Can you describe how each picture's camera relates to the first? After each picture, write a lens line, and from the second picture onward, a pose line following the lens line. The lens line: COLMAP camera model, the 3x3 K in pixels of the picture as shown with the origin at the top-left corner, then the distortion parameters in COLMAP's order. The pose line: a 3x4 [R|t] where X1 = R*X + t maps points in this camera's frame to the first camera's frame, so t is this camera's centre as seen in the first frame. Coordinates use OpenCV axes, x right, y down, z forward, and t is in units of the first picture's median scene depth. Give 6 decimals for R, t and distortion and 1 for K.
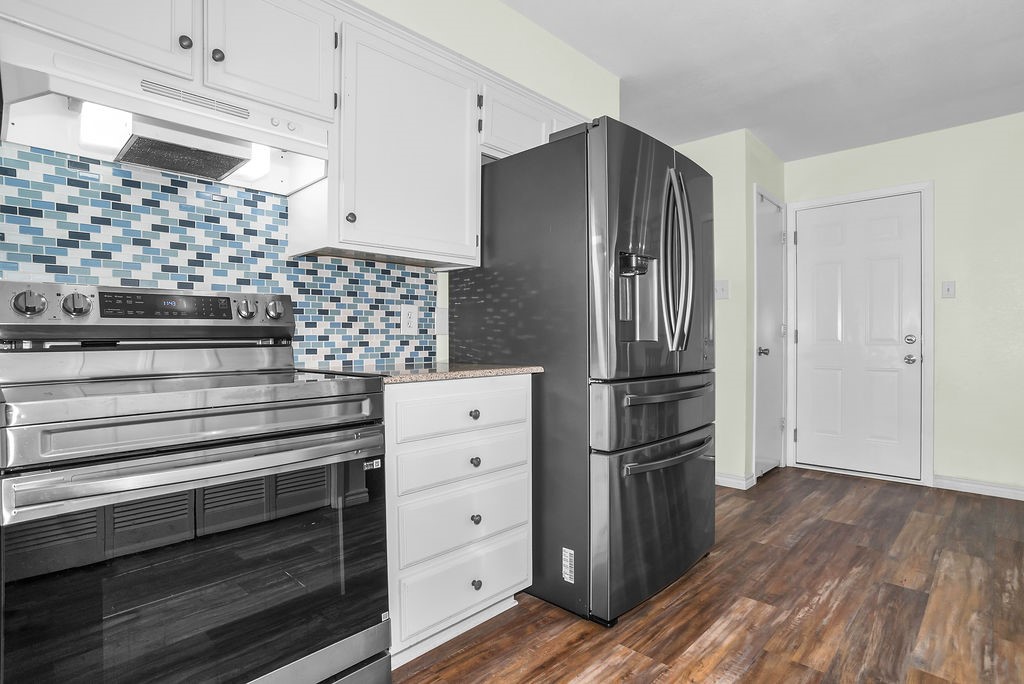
lens RADIAL K [[528.2, 0, 515.7], [0, 528.2, 342.8], [0, 0, 1]] dist [-0.086585, 0.051488]
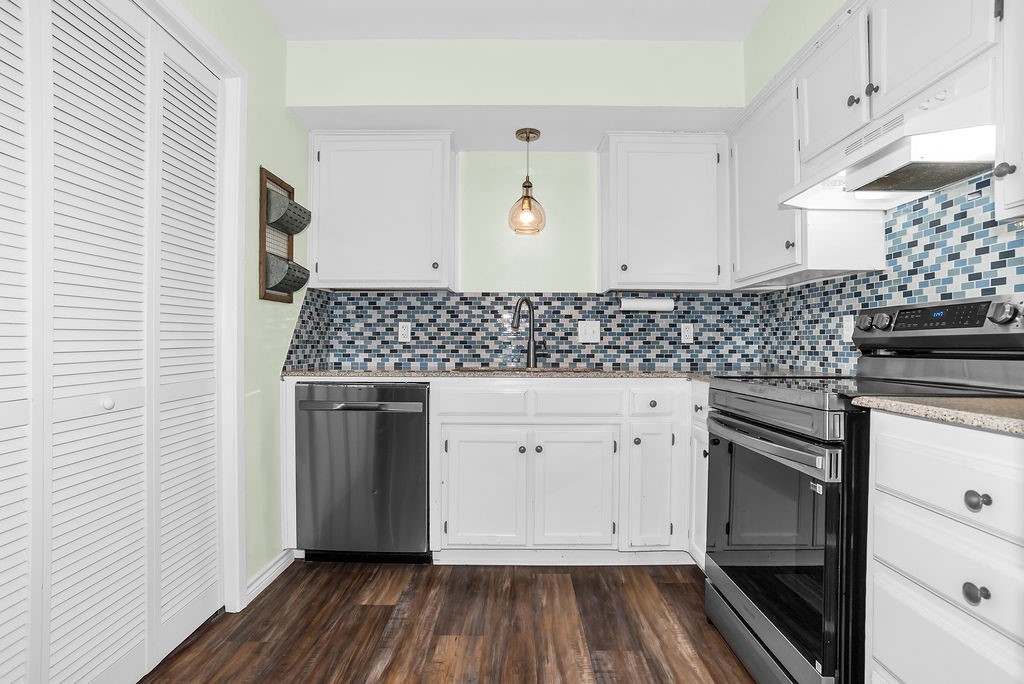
lens RADIAL K [[528.2, 0, 515.7], [0, 528.2, 342.8], [0, 0, 1]] dist [-0.086585, 0.051488]
pose [[-0.728430, -0.001667, -0.685118, 0.573453], [-0.006524, 0.999969, 0.004503, -0.016208], [0.685089, 0.007750, -0.728418, 1.022491]]
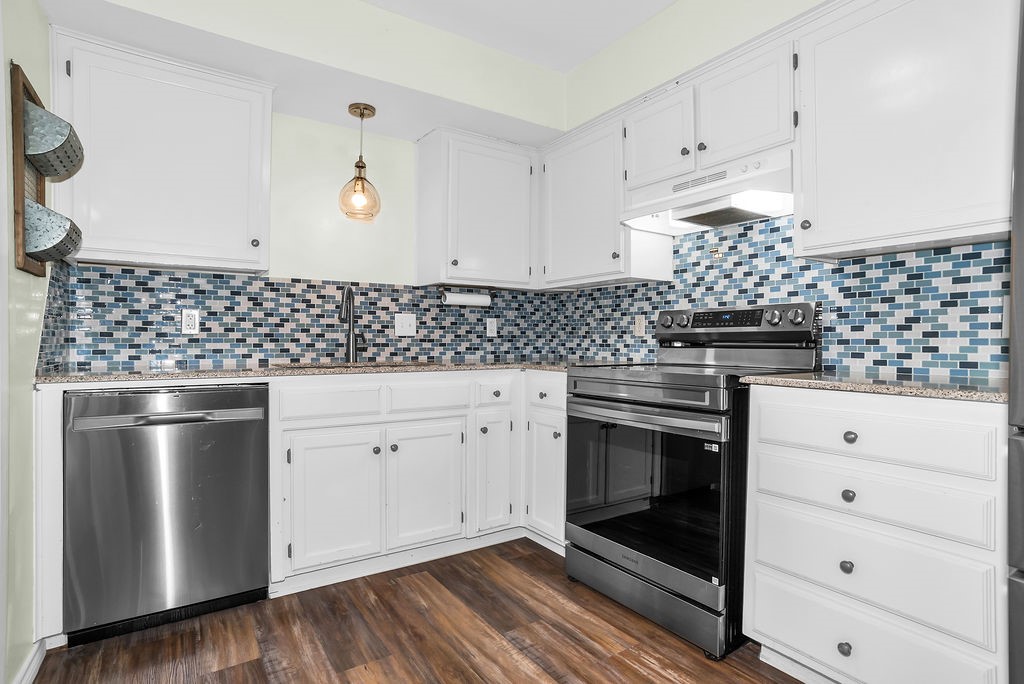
lens RADIAL K [[528.2, 0, 515.7], [0, 528.2, 342.8], [0, 0, 1]] dist [-0.086585, 0.051488]
pose [[-0.214068, 0.008925, -0.976778, 0.782496], [-0.011501, 0.999866, 0.011656, -0.012252], [0.976751, 0.013729, -0.213936, 0.645365]]
